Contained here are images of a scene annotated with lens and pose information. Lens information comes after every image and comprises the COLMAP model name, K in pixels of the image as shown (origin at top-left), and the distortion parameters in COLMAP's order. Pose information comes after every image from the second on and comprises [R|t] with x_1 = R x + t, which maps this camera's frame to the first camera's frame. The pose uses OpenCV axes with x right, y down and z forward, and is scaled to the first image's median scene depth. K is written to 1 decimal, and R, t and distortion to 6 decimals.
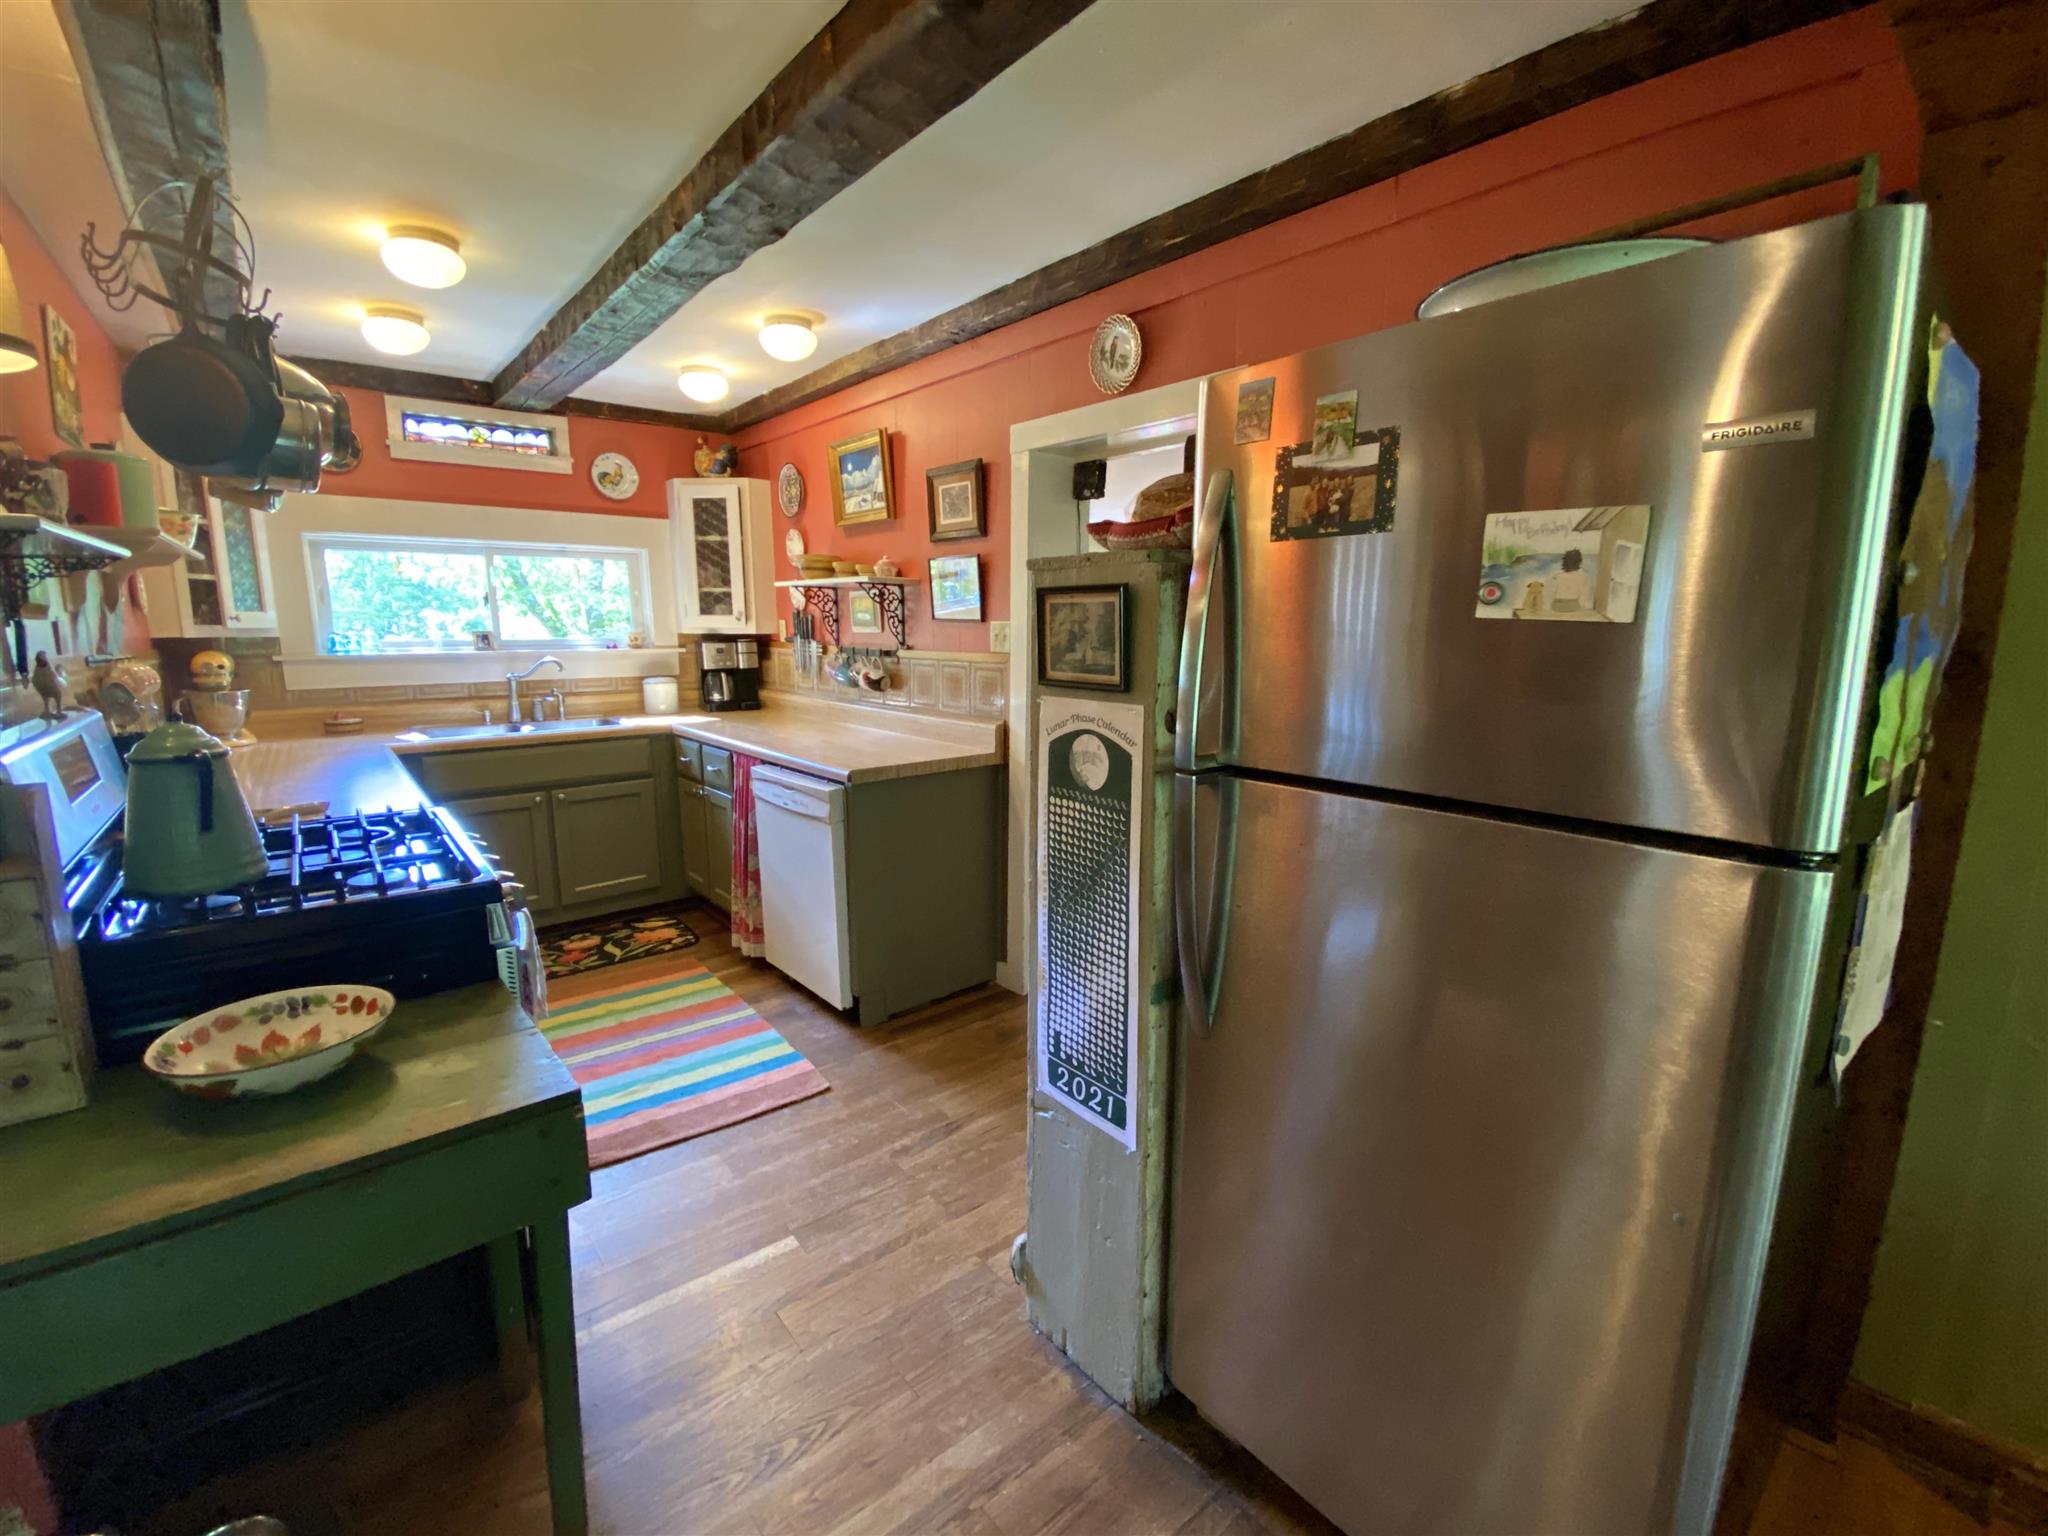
lens RADIAL K [[847.3, 0, 1029.2], [0, 847.3, 767.9], [0, 0, 1]] dist [-0.001352, -0.000888]
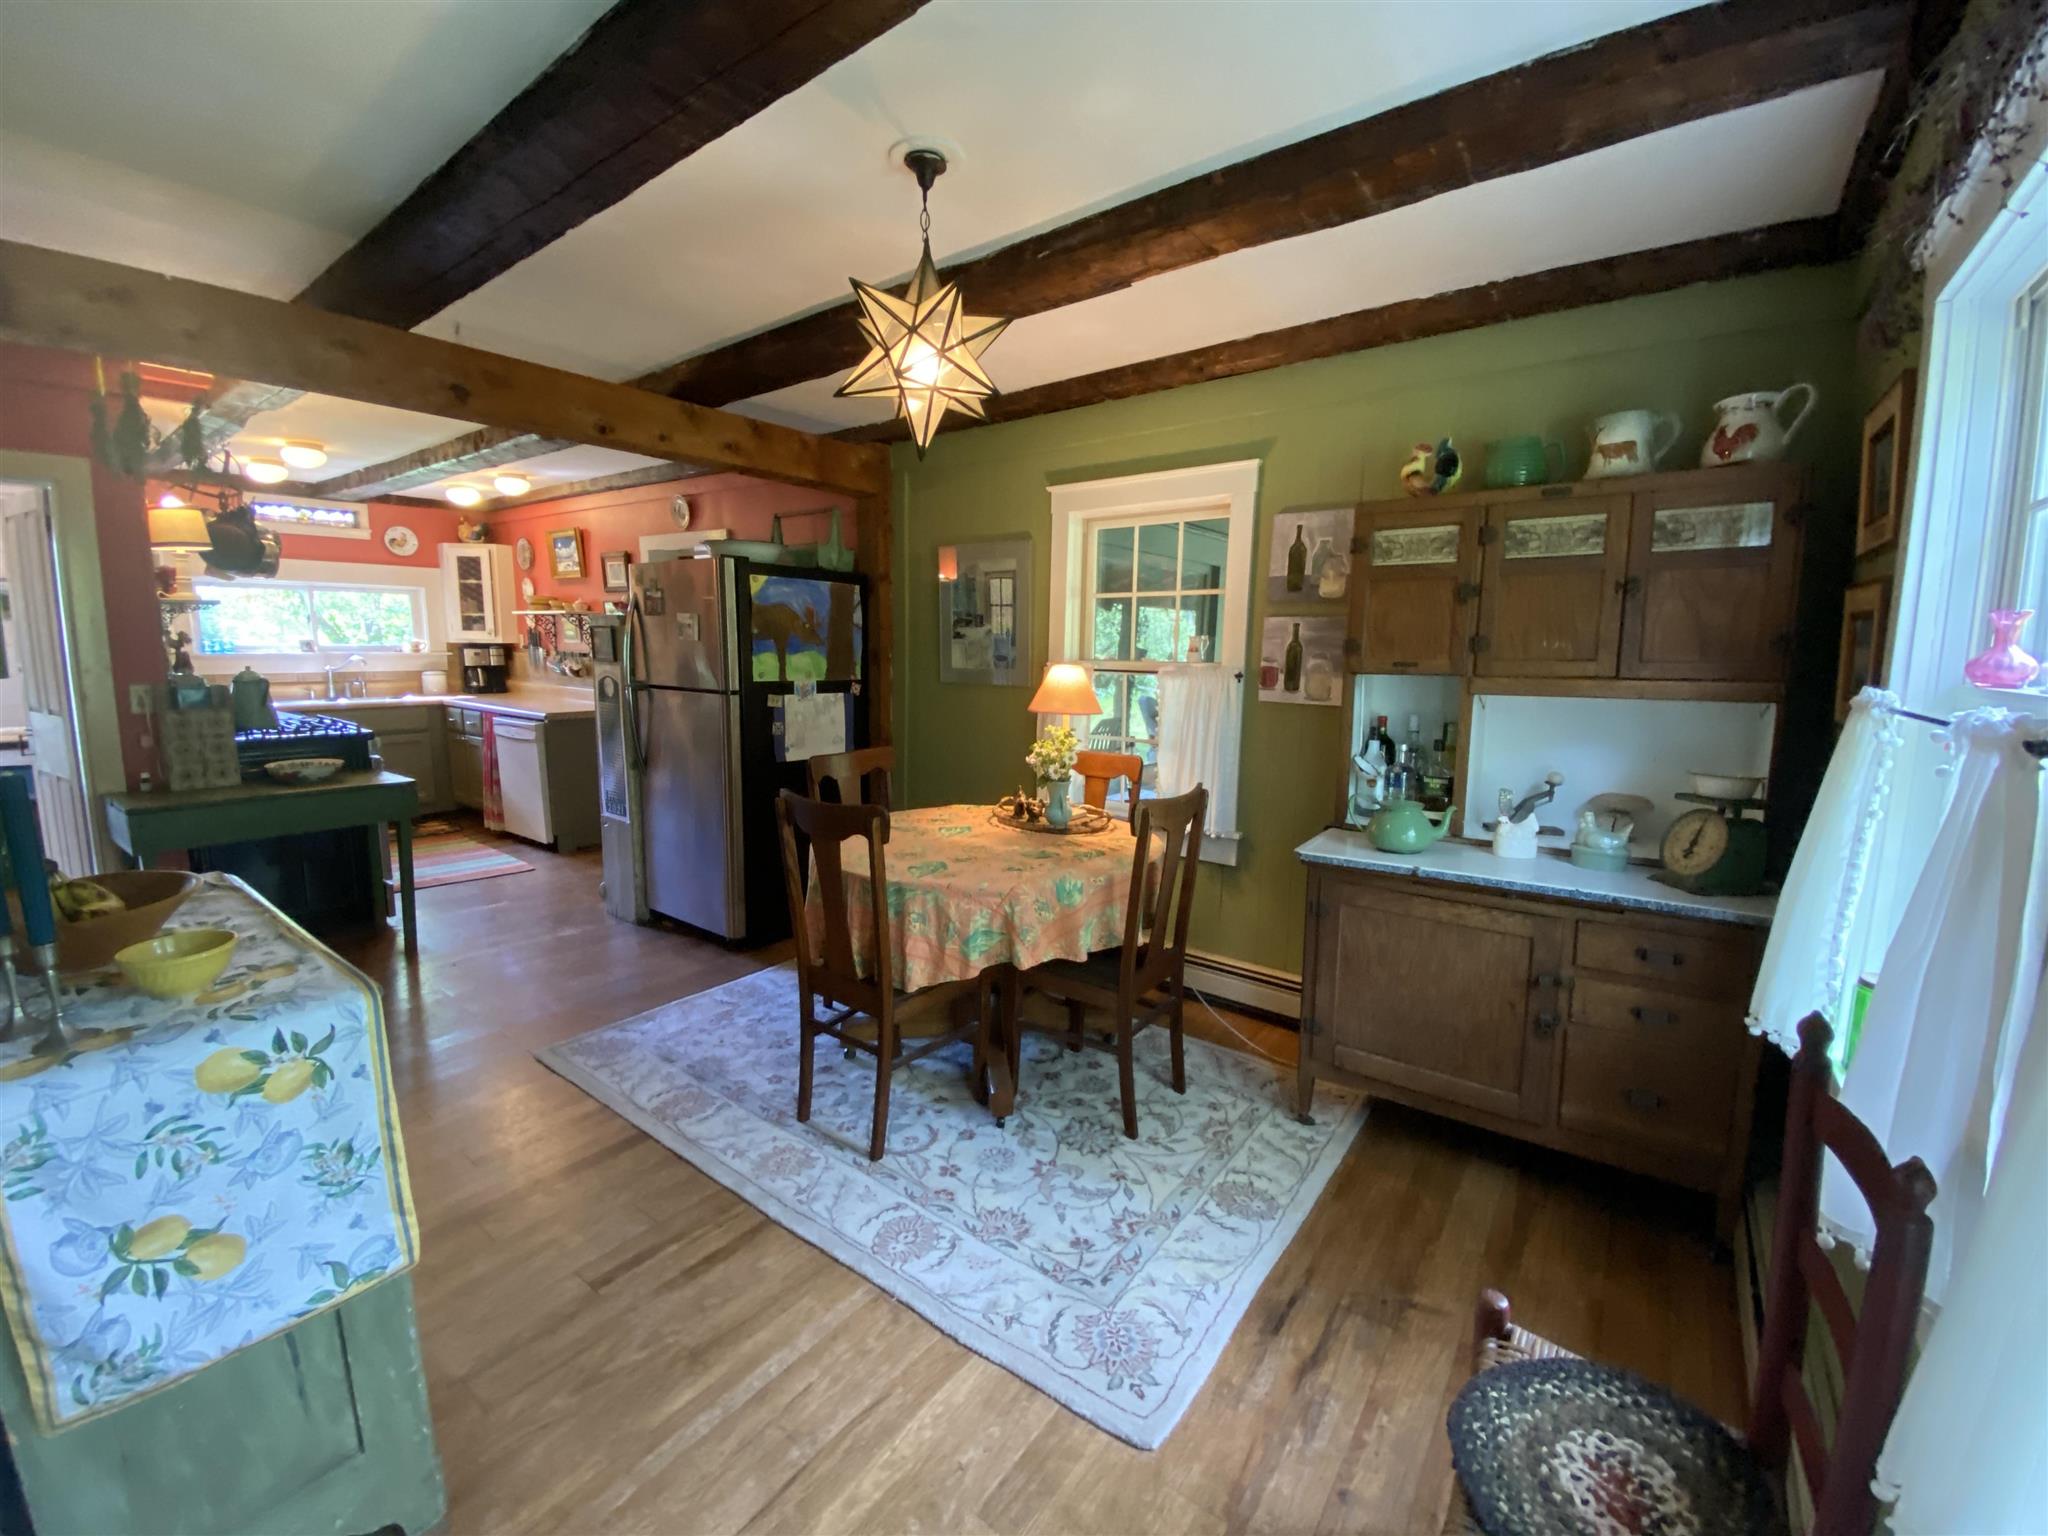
lens RADIAL K [[847.3, 0, 1018.5], [0, 847.3, 755.0], [0, 0, 1]] dist [-0.001352, -0.000888]
pose [[0.979323, -0.017723, 0.201524, 0.306922], [0.024393, 0.999232, -0.030665, 0.125031], [-0.200825, 0.034946, 0.979004, -0.750774]]
